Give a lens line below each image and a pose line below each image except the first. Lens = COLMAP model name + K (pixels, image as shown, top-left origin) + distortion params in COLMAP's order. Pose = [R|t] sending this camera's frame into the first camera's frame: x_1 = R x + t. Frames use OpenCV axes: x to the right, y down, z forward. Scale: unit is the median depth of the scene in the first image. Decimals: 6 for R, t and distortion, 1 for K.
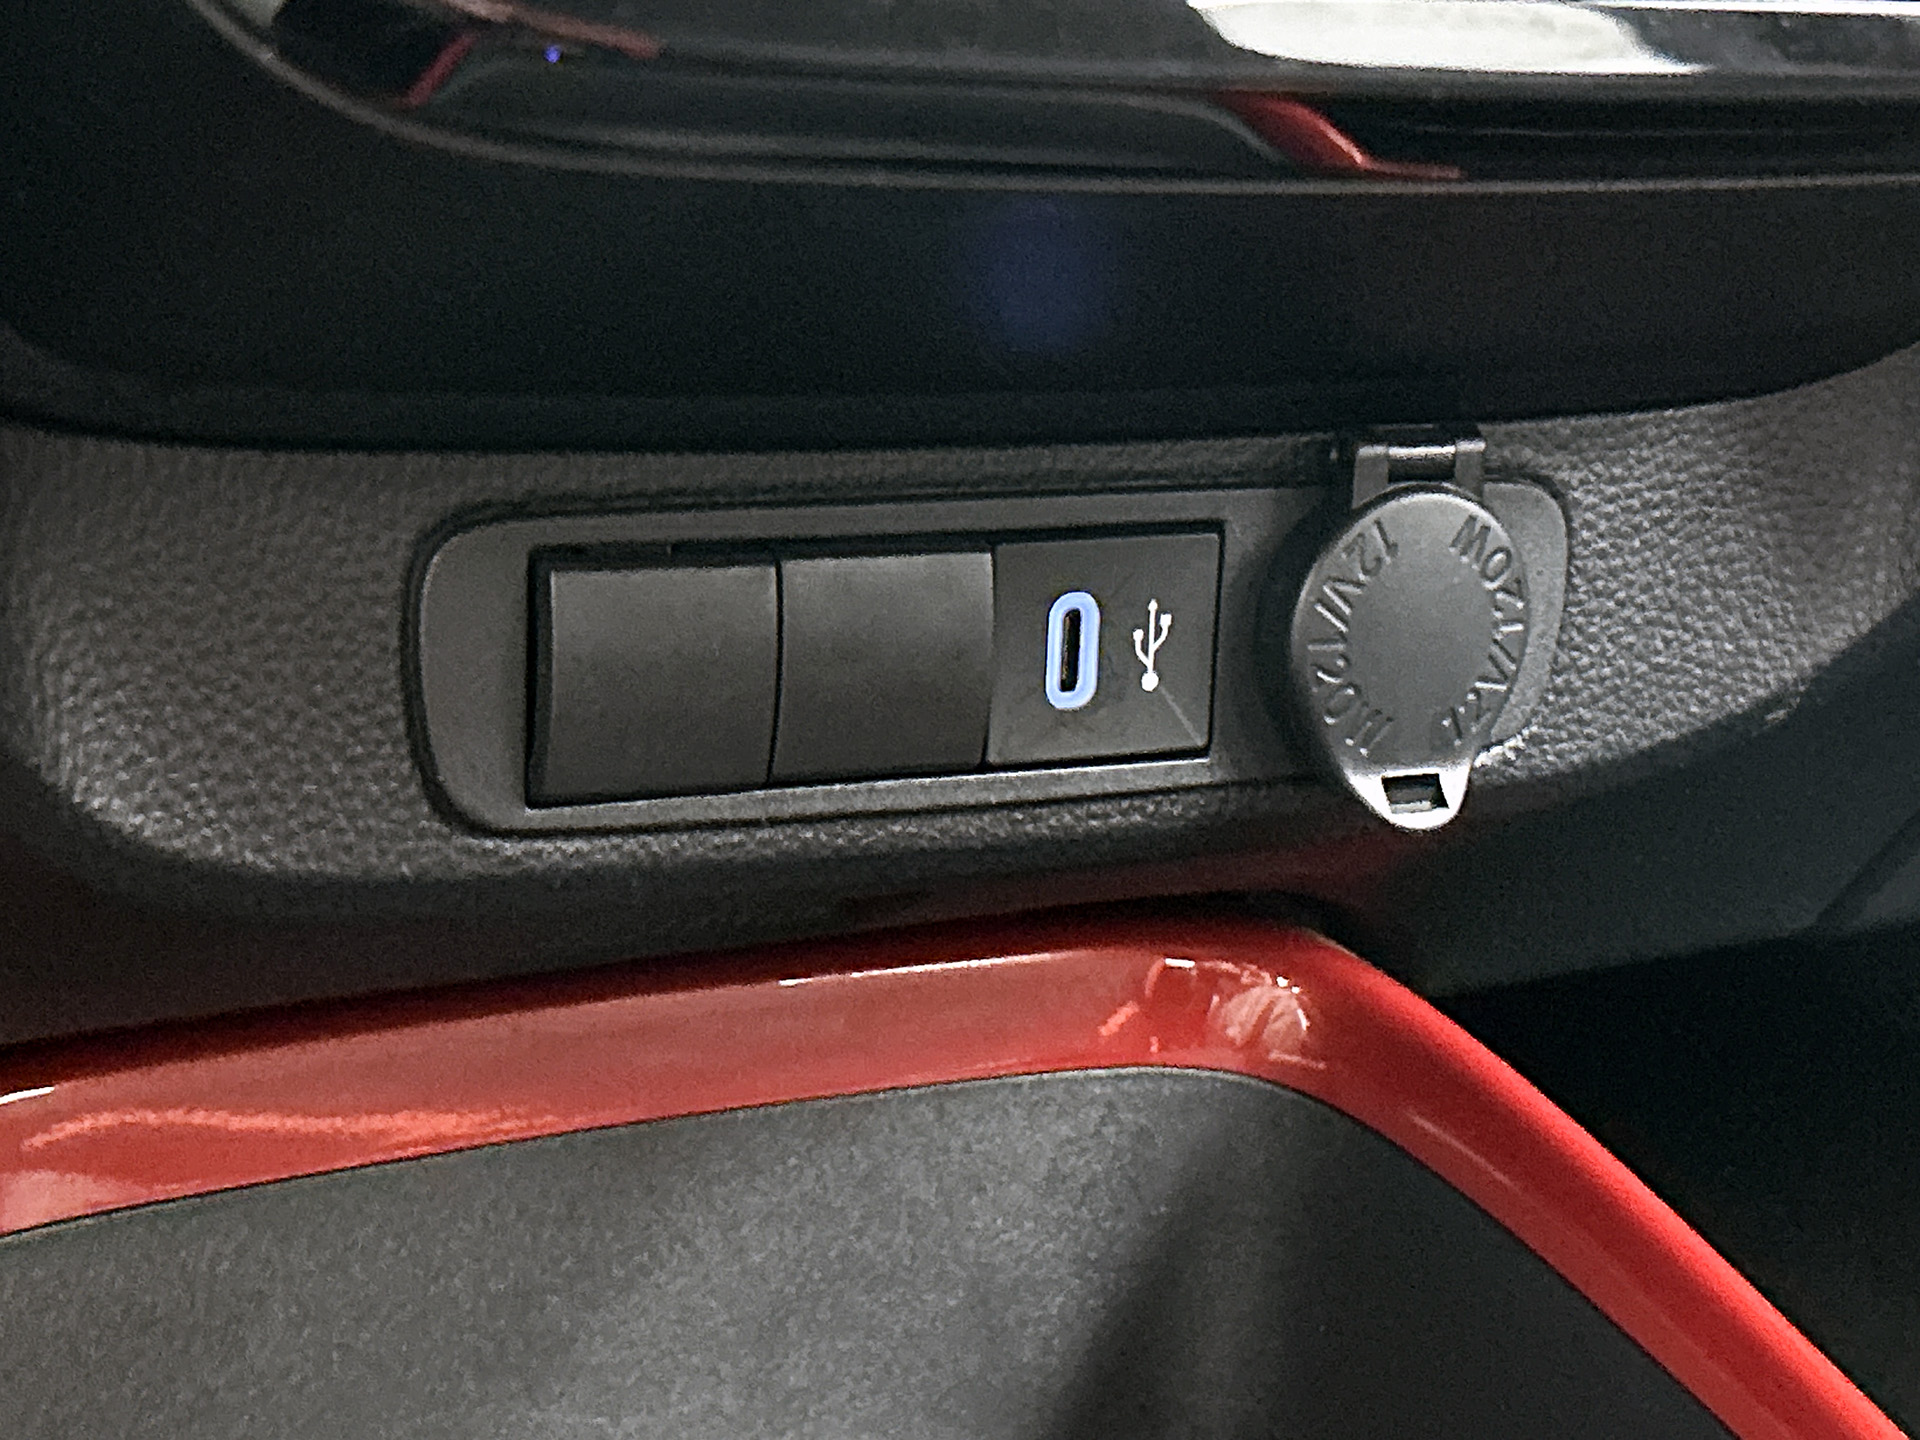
lens RADIAL K [[3489.2, 0, 955.2], [0, 3489.2, 728.2], [0, 0, 1]] dist [0.151319, 0.000000]
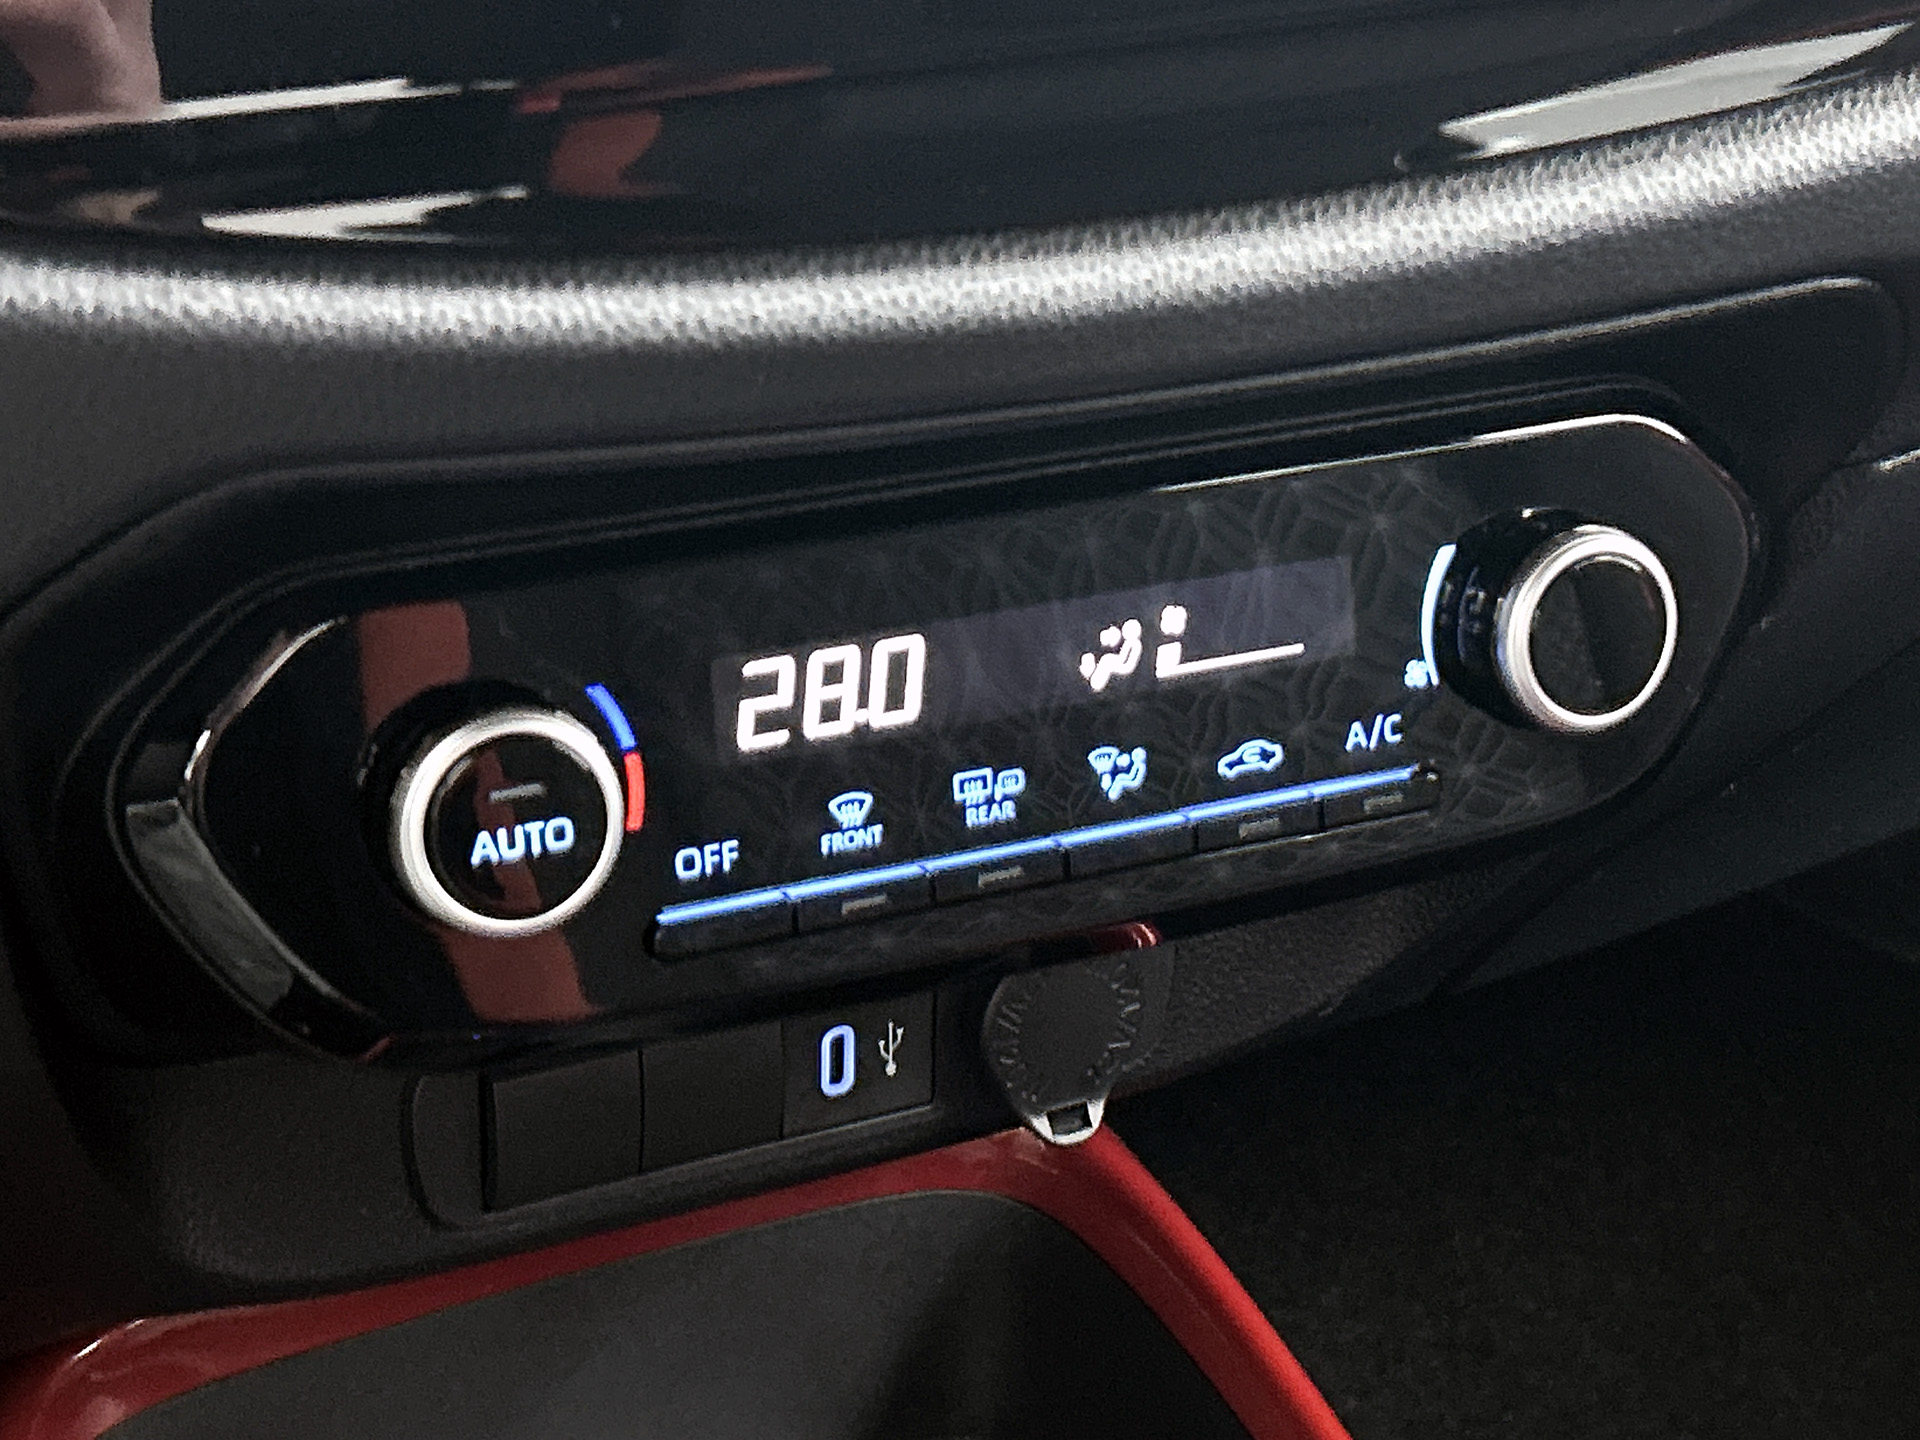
lens RADIAL K [[3489.2, 0, 968.0], [0, 3489.2, 715.1], [0, 0, 1]] dist [0.151319, 0.000000]
pose [[0.999641, -0.026020, 0.006323, 0.082015], [0.024392, 0.982264, 0.185909, -0.438848], [-0.011048, -0.185688, 0.982547, -0.464892]]
